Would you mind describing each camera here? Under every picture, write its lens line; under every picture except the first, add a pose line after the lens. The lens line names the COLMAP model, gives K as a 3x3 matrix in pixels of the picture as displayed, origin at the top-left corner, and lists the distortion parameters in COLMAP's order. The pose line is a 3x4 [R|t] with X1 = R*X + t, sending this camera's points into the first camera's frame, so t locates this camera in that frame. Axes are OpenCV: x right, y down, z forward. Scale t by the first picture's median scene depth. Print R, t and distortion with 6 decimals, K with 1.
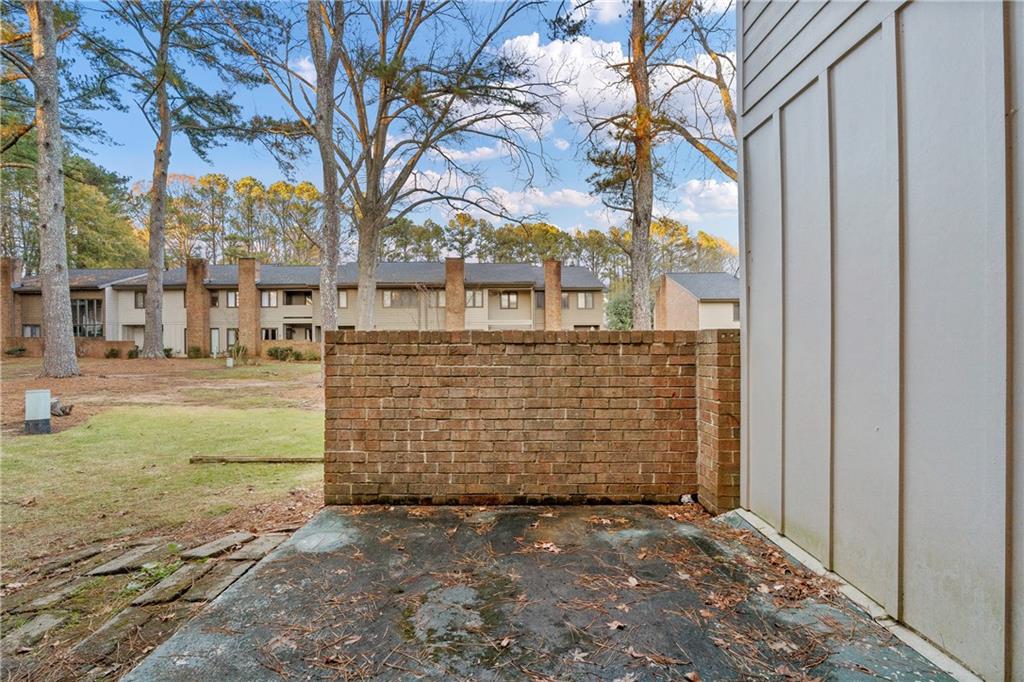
lens RADIAL K [[473.2, 0, 516.3], [0, 473.2, 340.7], [0, 0, 1]] dist [-0.012360, -0.000040]
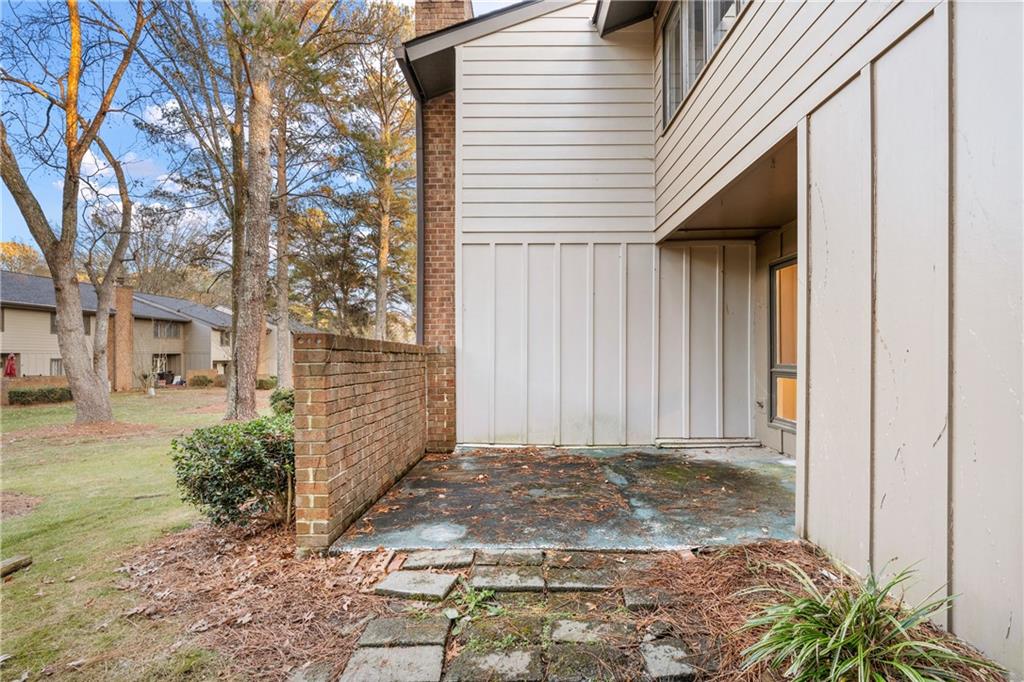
lens RADIAL K [[473.2, 0, 516.3], [0, 473.2, 340.7], [0, 0, 1]] dist [-0.012360, -0.000040]
pose [[0.037477, 0.028287, 0.998897, -1.751006], [-0.003244, 0.999597, -0.028185, 0.013290], [-0.999292, -0.002184, 0.037553, 0.914343]]
